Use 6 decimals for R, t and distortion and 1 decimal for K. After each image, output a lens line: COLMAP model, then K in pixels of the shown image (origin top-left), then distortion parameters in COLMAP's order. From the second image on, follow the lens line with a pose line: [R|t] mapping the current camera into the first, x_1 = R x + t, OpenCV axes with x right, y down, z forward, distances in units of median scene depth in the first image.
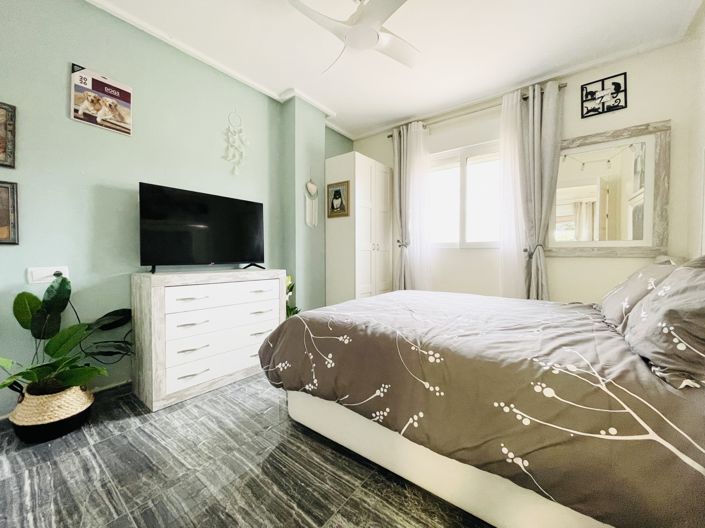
lens RADIAL K [[284.9, 0, 351.4], [0, 284.9, 261.6], [0, 0, 1]] dist [-0.001704, 0.000500]
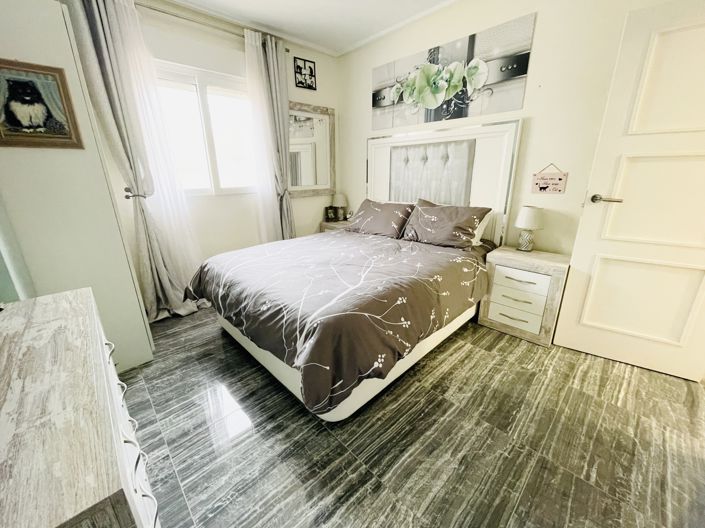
lens RADIAL K [[284.9, 0, 354.1], [0, 284.9, 260.4], [0, 0, 1]] dist [-0.001704, 0.000500]
pose [[0.135254, -0.299130, 0.944578, -0.624451], [0.036728, 0.954197, 0.296917, -0.134352], [-0.990130, -0.005467, 0.140045, 0.585423]]
